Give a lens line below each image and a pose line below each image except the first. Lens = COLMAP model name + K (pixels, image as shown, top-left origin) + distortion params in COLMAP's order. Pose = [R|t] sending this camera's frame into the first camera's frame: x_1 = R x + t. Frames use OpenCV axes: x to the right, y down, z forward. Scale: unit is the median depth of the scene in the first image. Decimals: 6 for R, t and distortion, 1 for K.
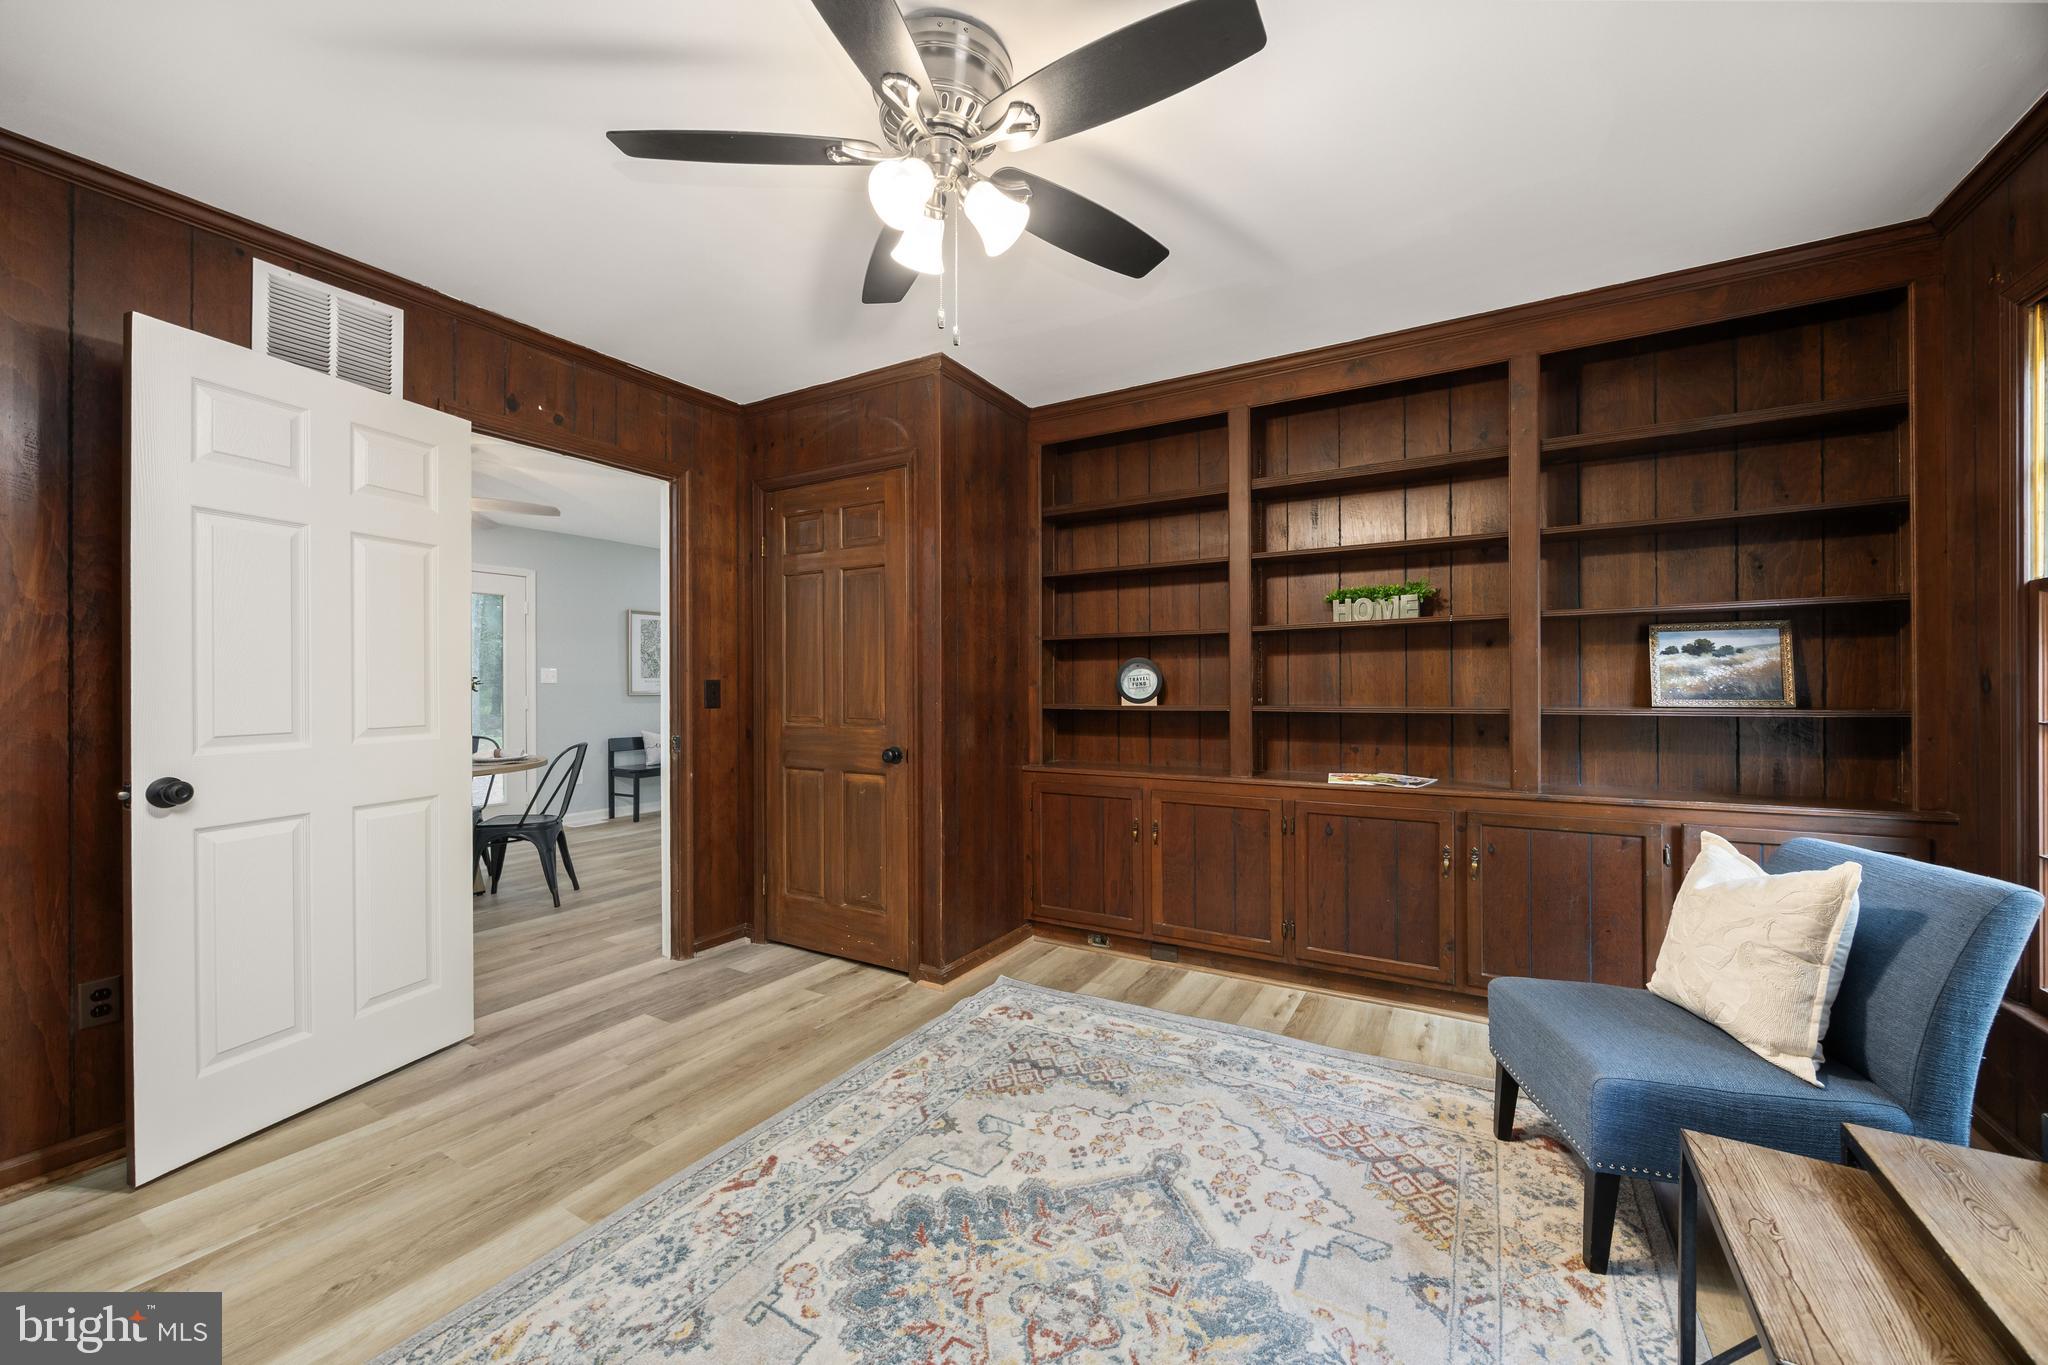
lens RADIAL K [[782.5, 0, 1031.5], [0, 782.5, 684.1], [0, 0, 1]] dist [-0.002600, 0.000521]
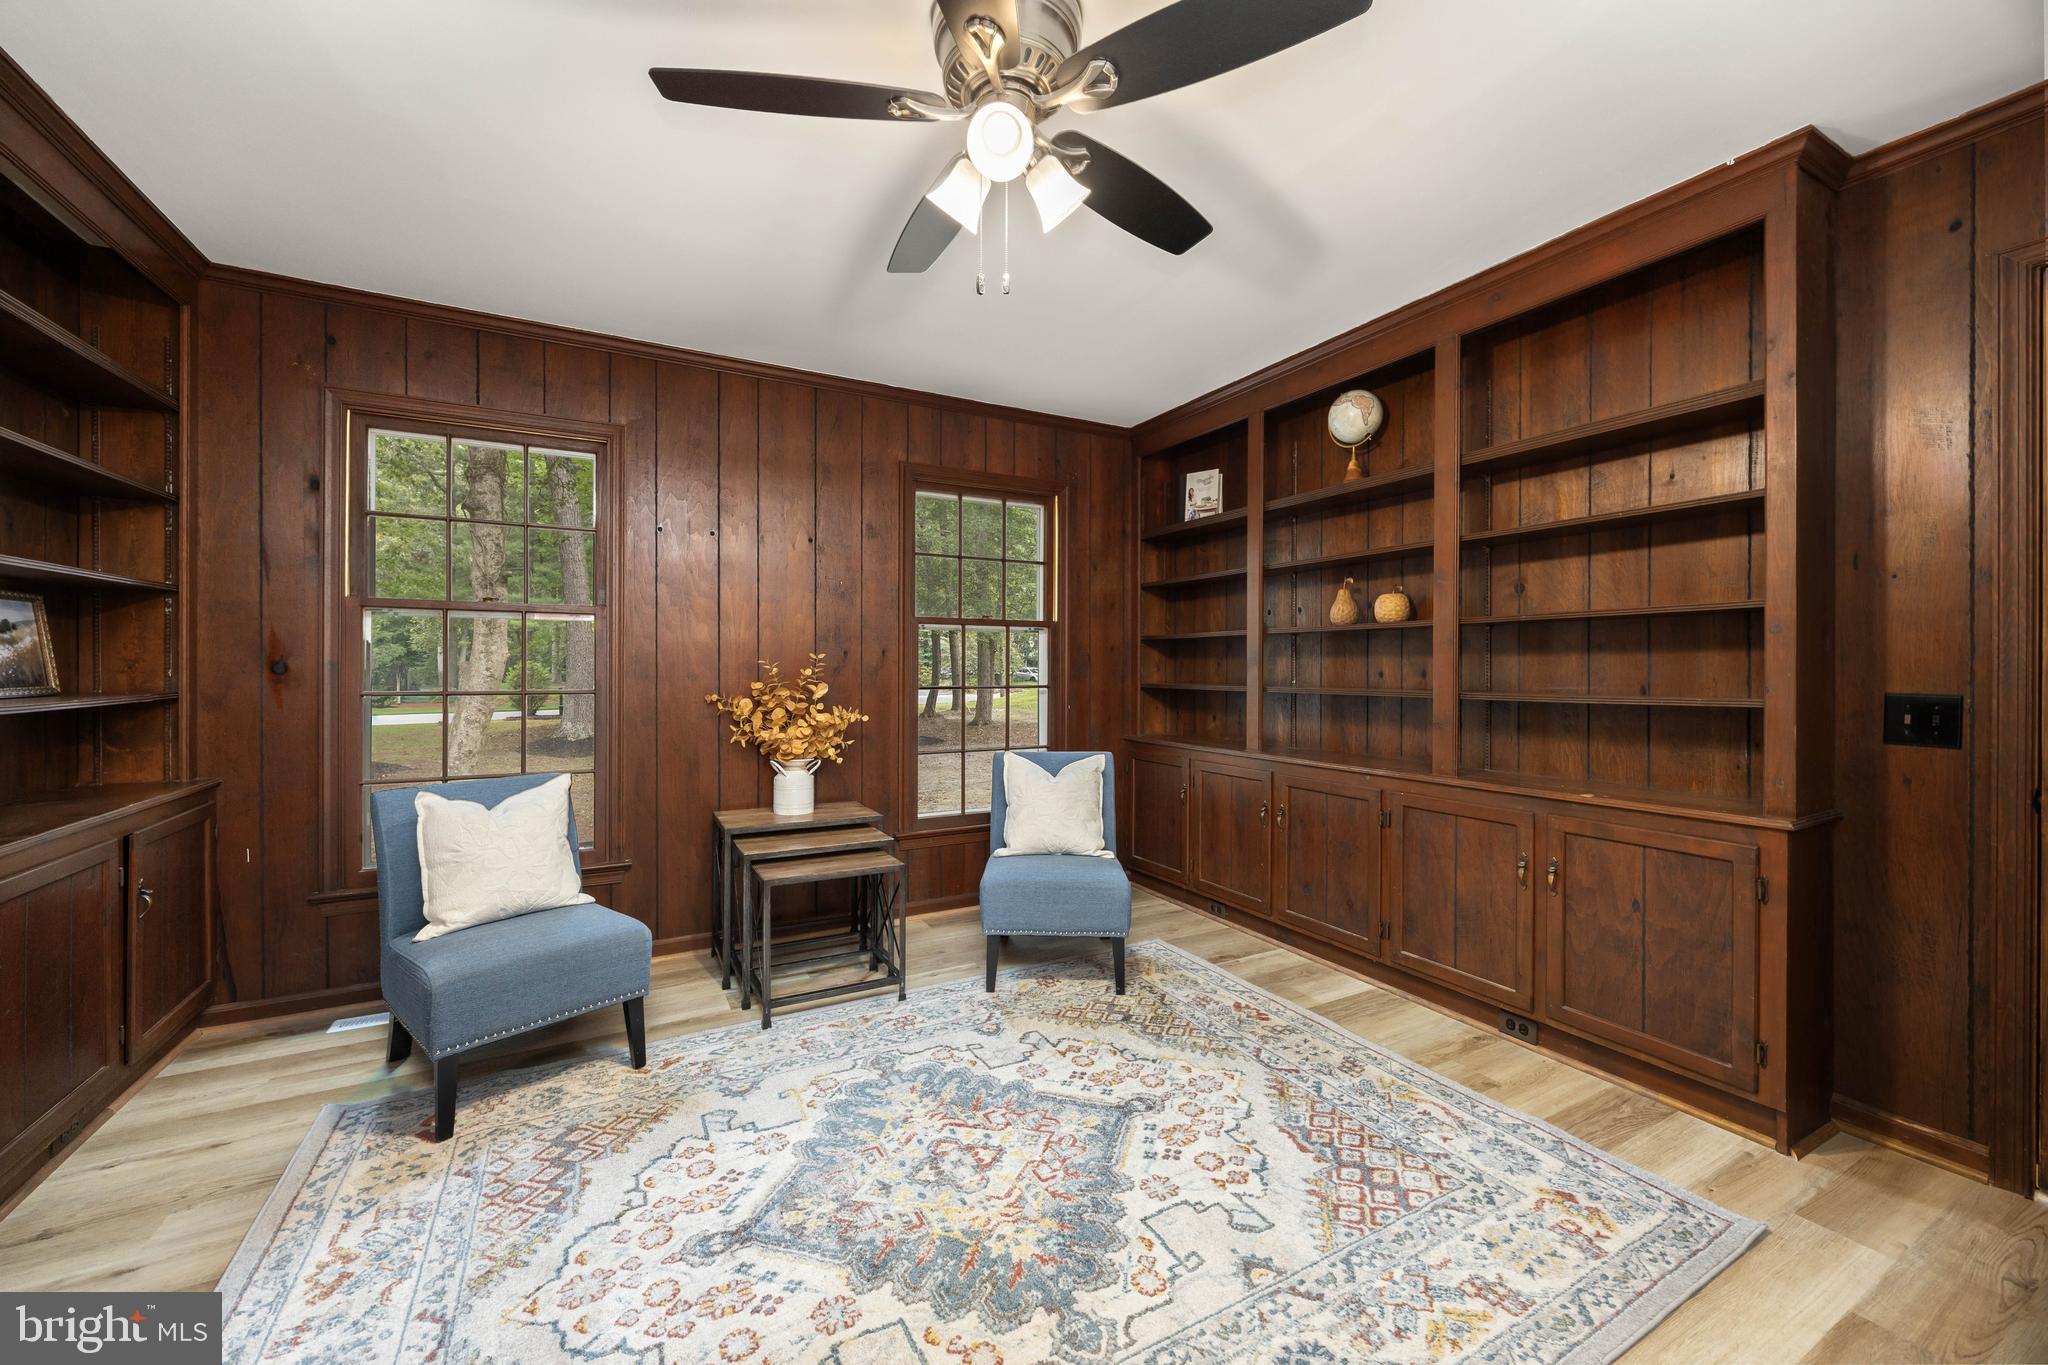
lens RADIAL K [[782.5, 0, 1015.4], [0, 782.5, 668.1], [0, 0, 1]] dist [-0.002600, 0.000521]
pose [[-0.849186, 0.001361, 0.528092, -0.401115], [0.001130, 0.999999, -0.000760, 0.002293], [-0.528092, -0.000048, -0.849187, 1.148019]]
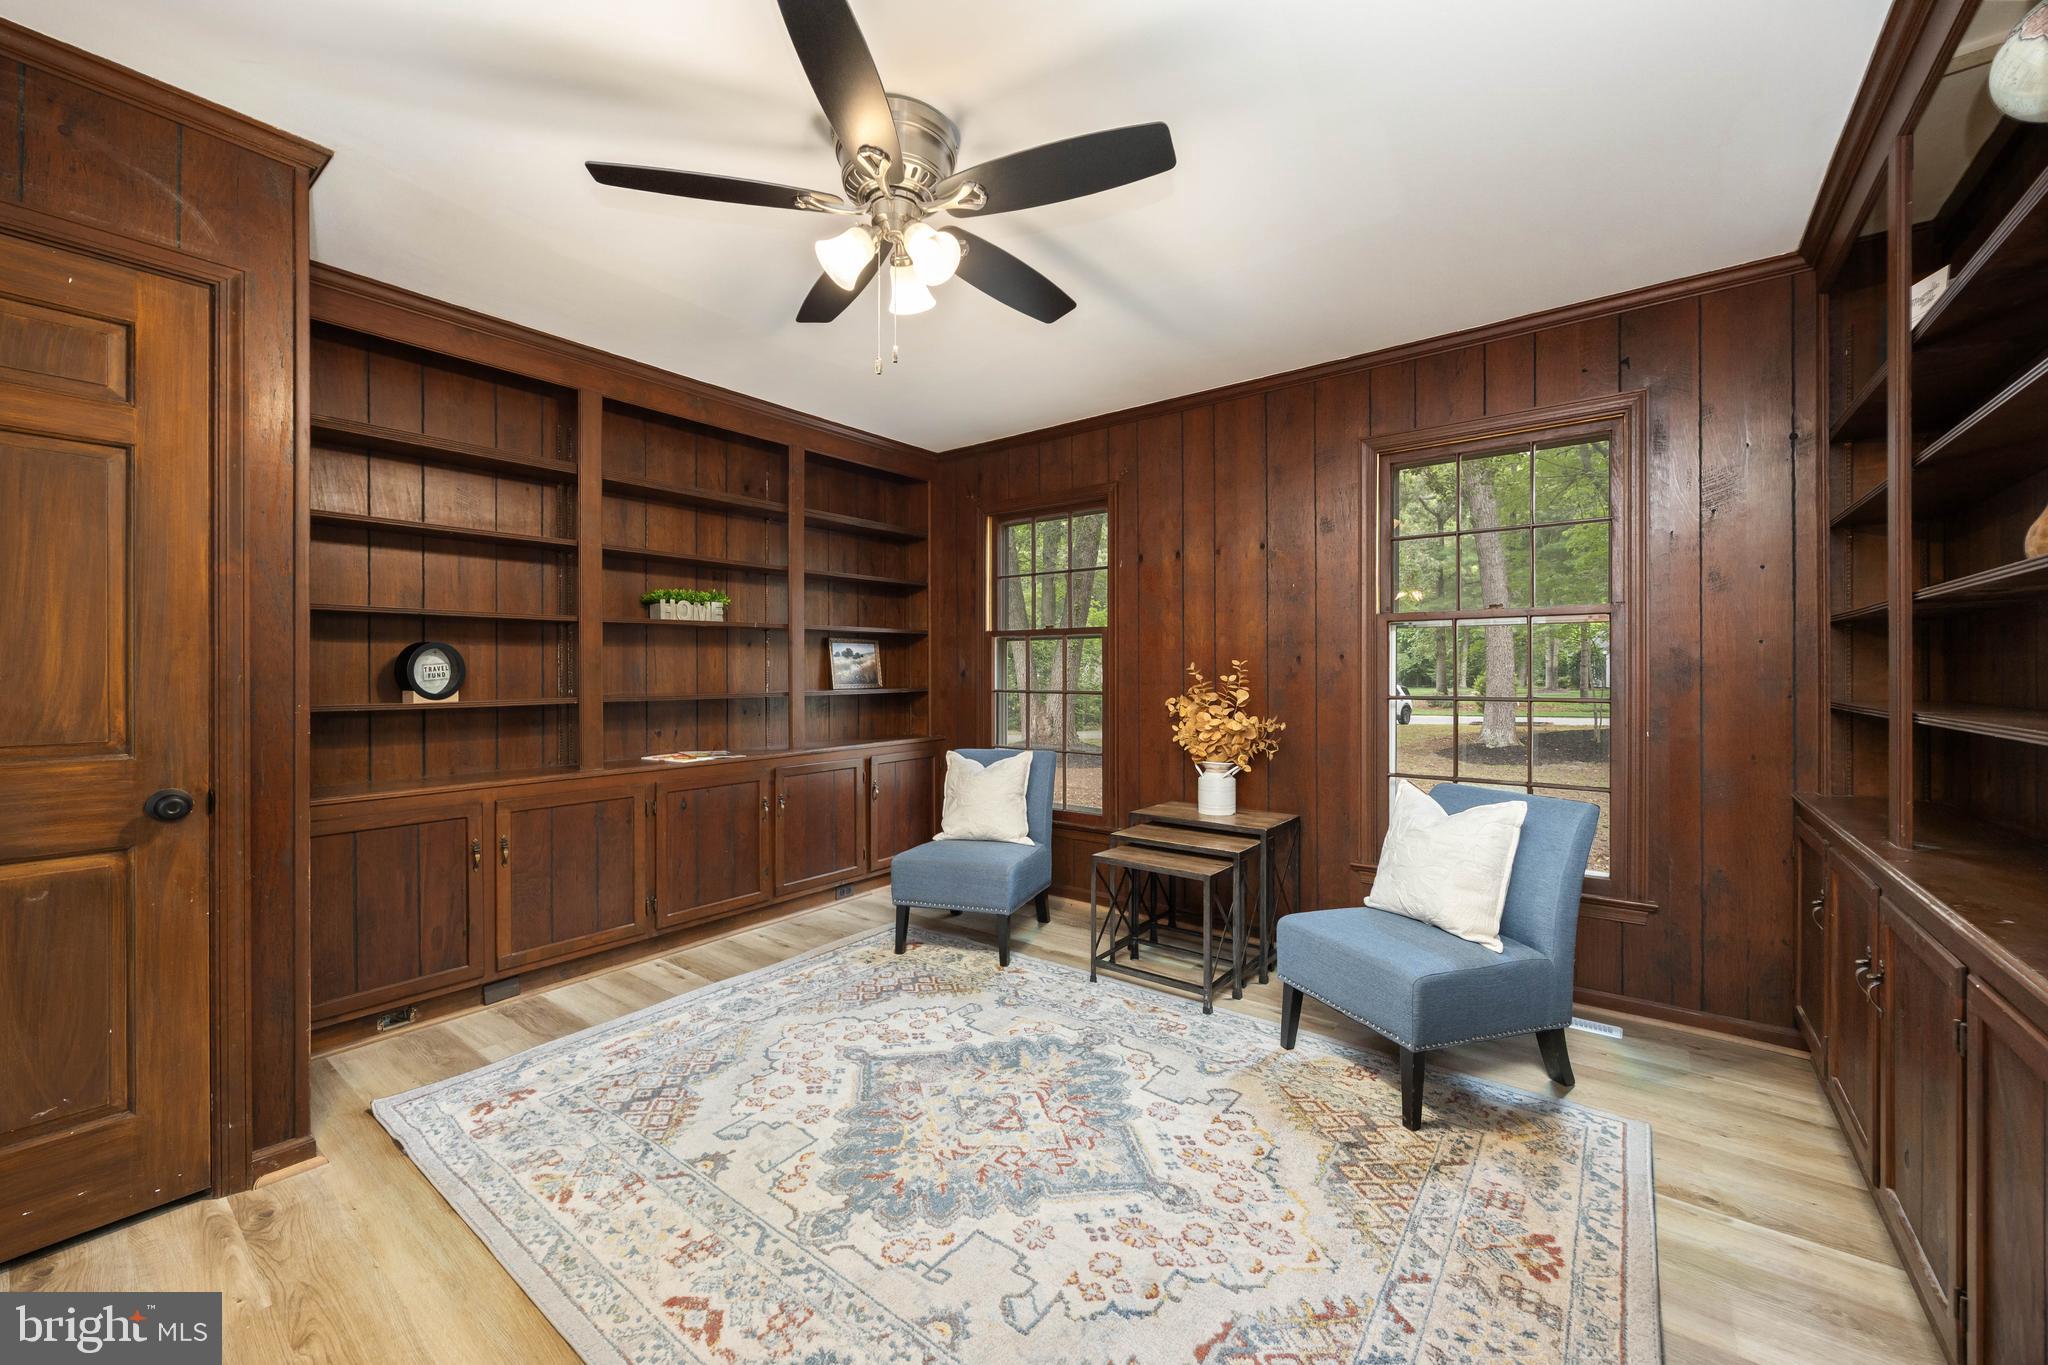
lens RADIAL K [[782.5, 0, 1017.6], [0, 782.5, 674.6], [0, 0, 1]] dist [-0.002600, 0.000521]
pose [[0.134426, 0.000838, 0.990923, -0.779352], [0.002088, 0.999997, -0.001129, 0.001796], [-0.990921, 0.002221, 0.134424, 0.426177]]
